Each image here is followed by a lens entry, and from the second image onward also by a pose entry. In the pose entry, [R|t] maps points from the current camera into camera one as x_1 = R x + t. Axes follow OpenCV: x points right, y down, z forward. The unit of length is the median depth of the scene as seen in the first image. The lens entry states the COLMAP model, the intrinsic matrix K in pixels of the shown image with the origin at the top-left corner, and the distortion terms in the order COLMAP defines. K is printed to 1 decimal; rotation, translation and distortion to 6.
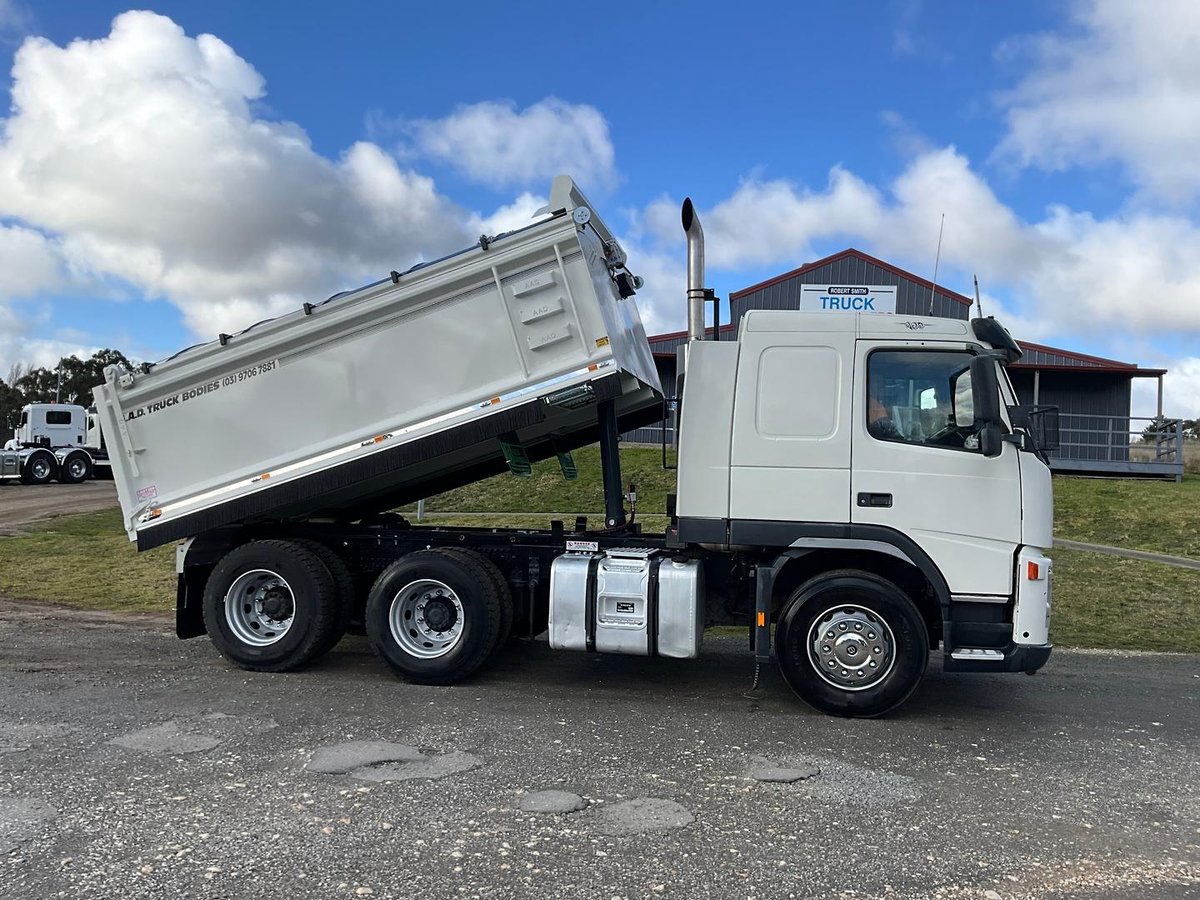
lens RADIAL K [[1020.4, 0, 594.4], [0, 1020.4, 442.9], [0, 0, 1]] dist [0.076949, -0.158495]
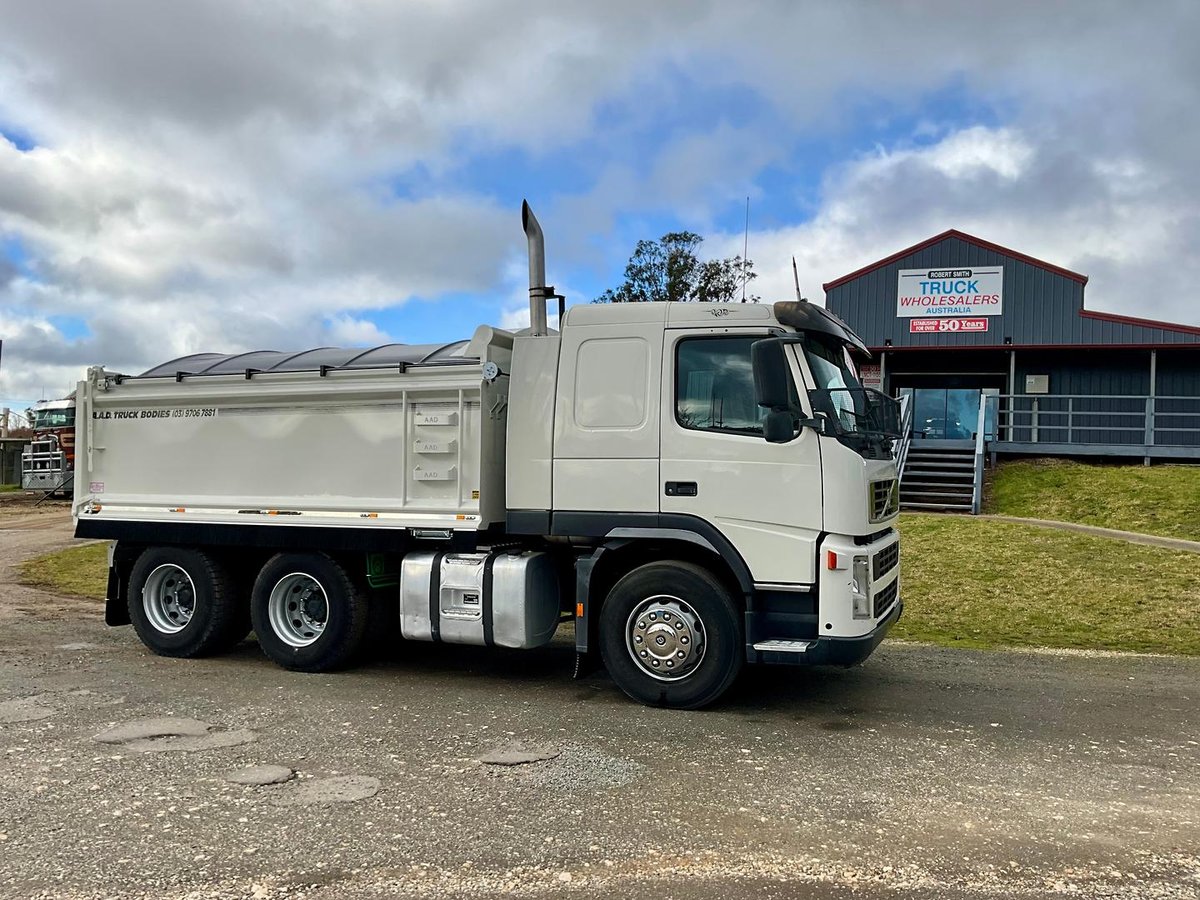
lens RADIAL K [[1027.2, 0, 597.0], [0, 1027.2, 429.3], [0, 0, 1]] dist [0.076148, -0.153280]
pose [[0.979488, -0.029756, -0.199295, 0.391152], [0.026505, 0.999469, -0.018962, 0.014255], [0.199753, 0.013291, 0.979756, 0.004804]]
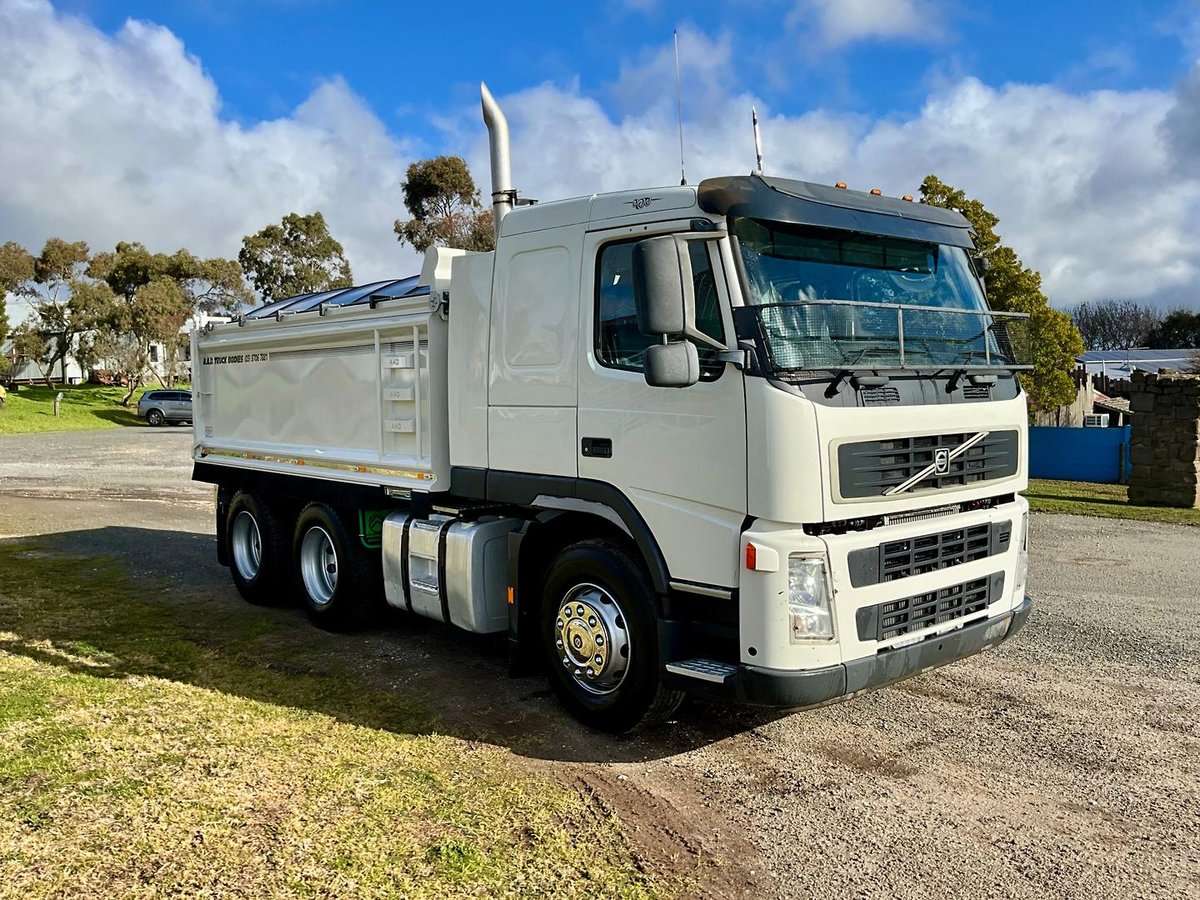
lens RADIAL K [[1020.4, 0, 594.4], [0, 1020.4, 442.9], [0, 0, 1]] dist [0.076949, -0.158495]
pose [[0.796423, -0.004175, -0.604725, 0.716064], [0.044968, 0.997617, 0.052336, 0.012710], [0.603065, -0.068875, 0.794713, 0.405773]]
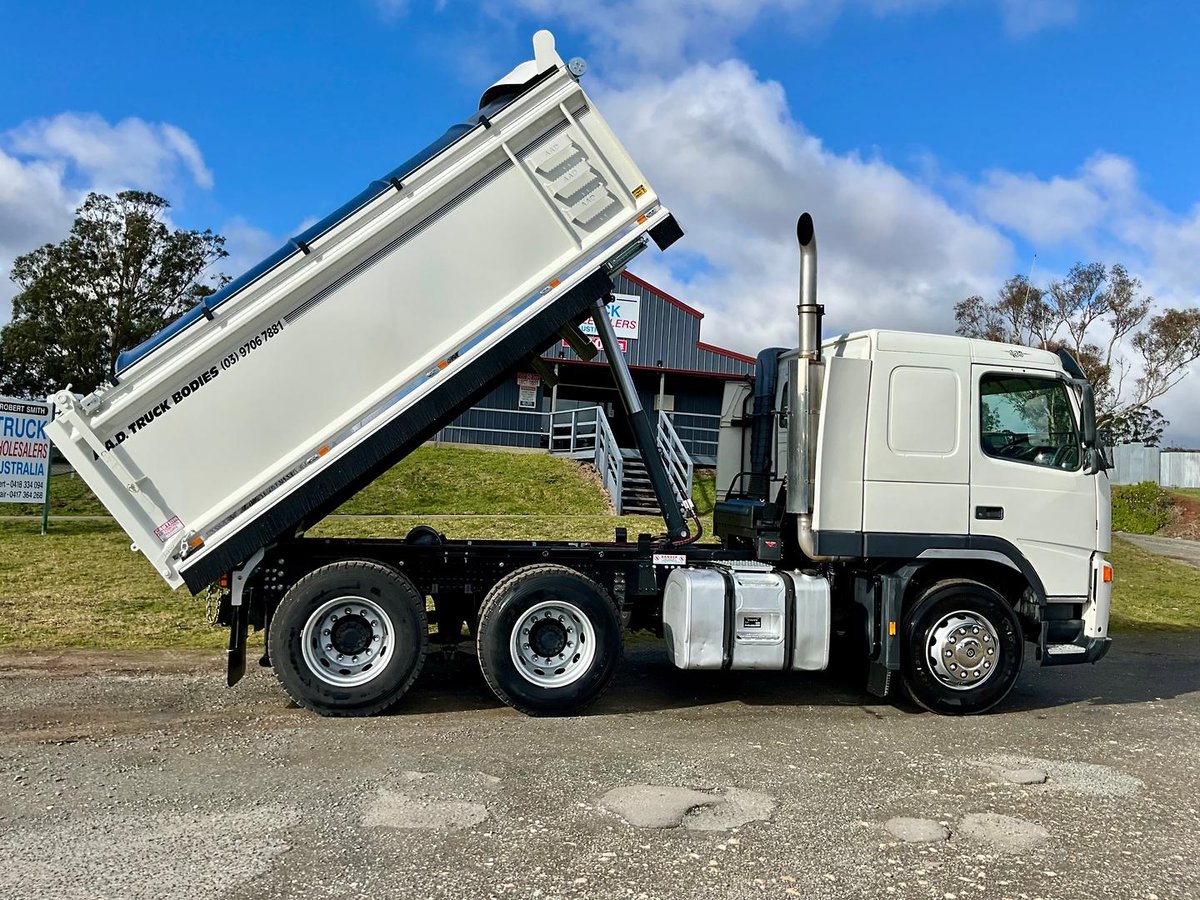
lens RADIAL K [[1019.1, 0, 595.5], [0, 1019.1, 446.9], [0, 0, 1]] dist [0.087170, -0.183797]
pose [[0.919591, 0.019059, 0.392415, -0.532033], [-0.023652, 0.999697, 0.006873, -0.012042], [-0.392165, -0.015601, 0.919763, 0.164444]]
